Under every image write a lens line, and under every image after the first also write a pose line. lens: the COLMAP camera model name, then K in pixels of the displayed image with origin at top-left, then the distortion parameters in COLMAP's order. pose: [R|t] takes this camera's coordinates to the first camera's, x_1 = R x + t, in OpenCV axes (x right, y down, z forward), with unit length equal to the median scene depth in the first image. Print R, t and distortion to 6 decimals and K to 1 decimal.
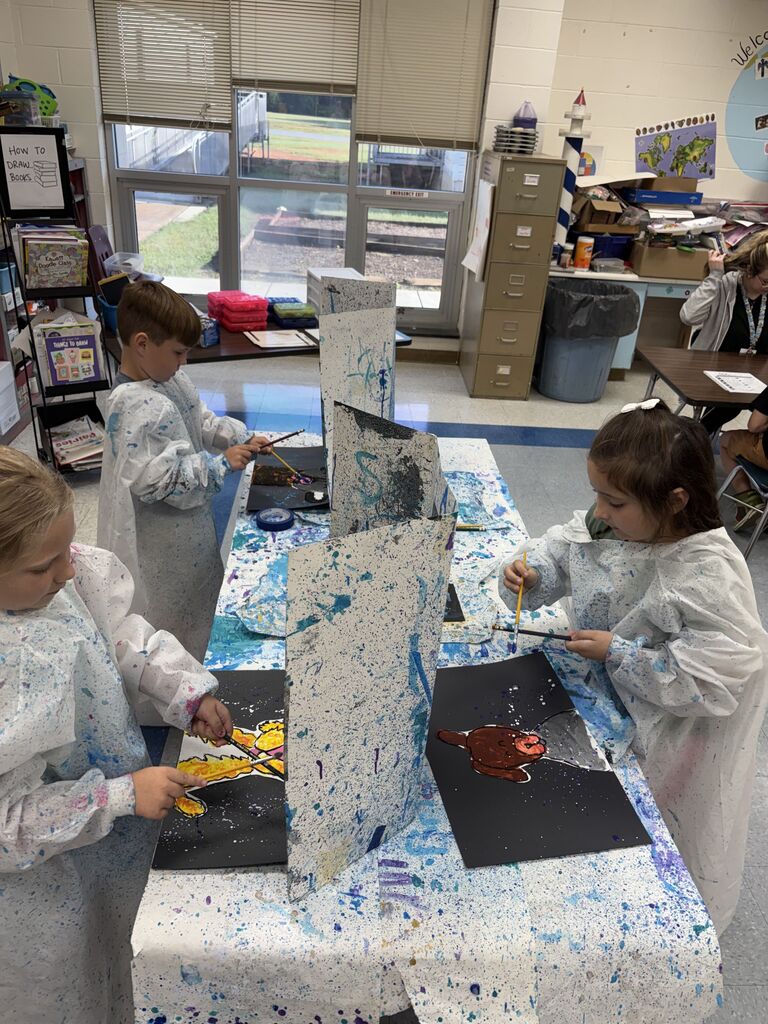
lens RADIAL K [[766.8, 0, 379.8], [0, 766.8, 509.7], [0, 0, 1]] dist [0.082399, -0.119898]
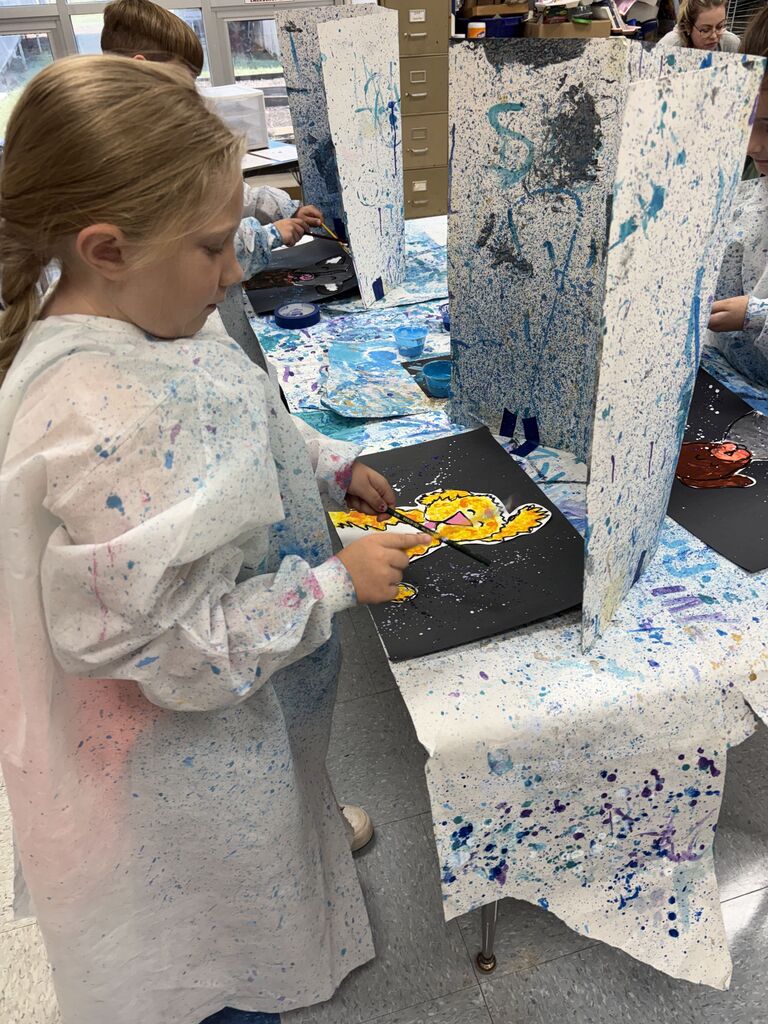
lens RADIAL K [[775.7, 0, 384.0], [0, 775.7, 512.0], [0, 0, 1]] dist [0.001208, -0.004417]
pose [[0.966579, -0.220010, 0.131611, -0.373479], [0.199930, 0.968225, 0.150225, 0.202399], [-0.160480, -0.118891, 0.979853, 0.270026]]
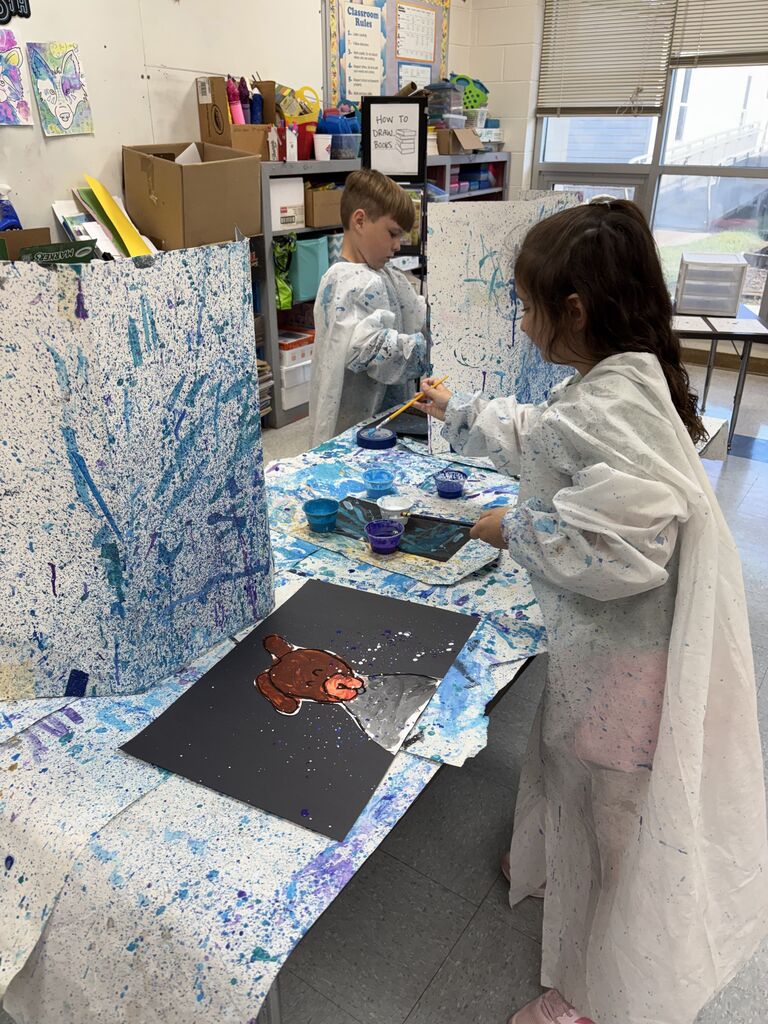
lens RADIAL K [[782.6, 0, 386.9], [0, 782.6, 508.9], [0, 0, 1]] dist [0.006183, 0.003608]
pose [[0.794924, 0.203431, -0.571587, 0.777526], [-0.237772, 0.971205, 0.014981, 0.142808], [0.558176, 0.123999, 0.820405, 0.469553]]
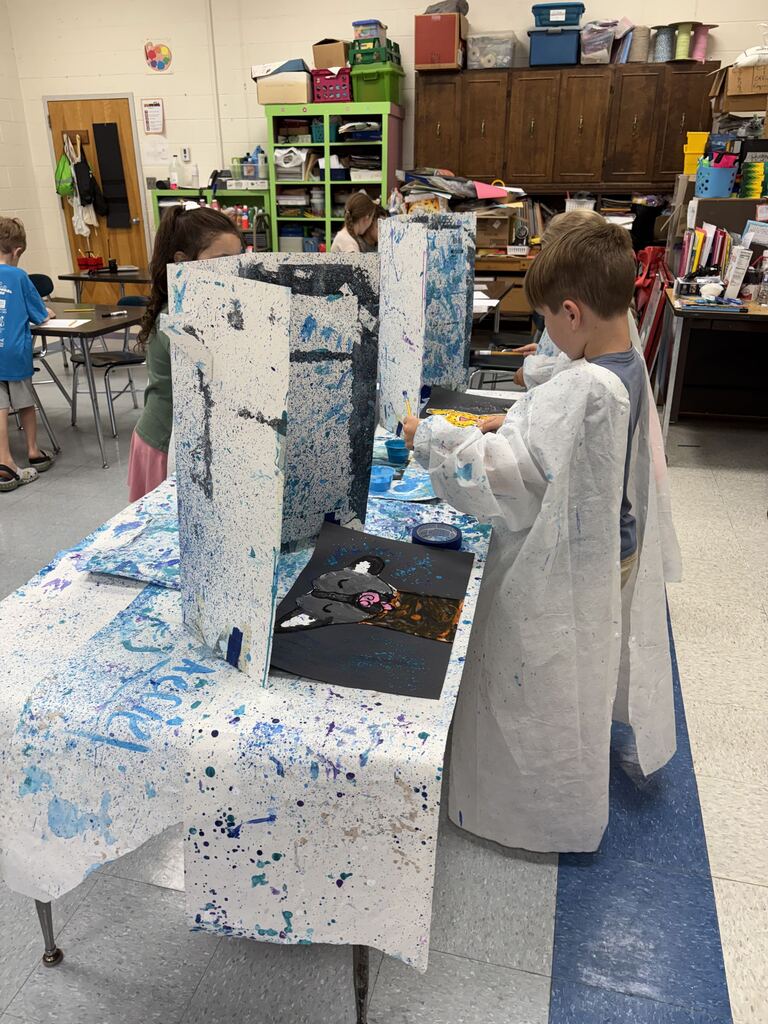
lens RADIAL K [[775.7, 0, 384.0], [0, 775.7, 512.0], [0, 0, 1]] dist [0.001208, -0.004417]
pose [[-0.957963, -0.170418, 0.230789, -0.473053], [0.077163, 0.621753, 0.779403, -1.092699], [-0.276319, 0.764448, -0.582467, 2.641380]]
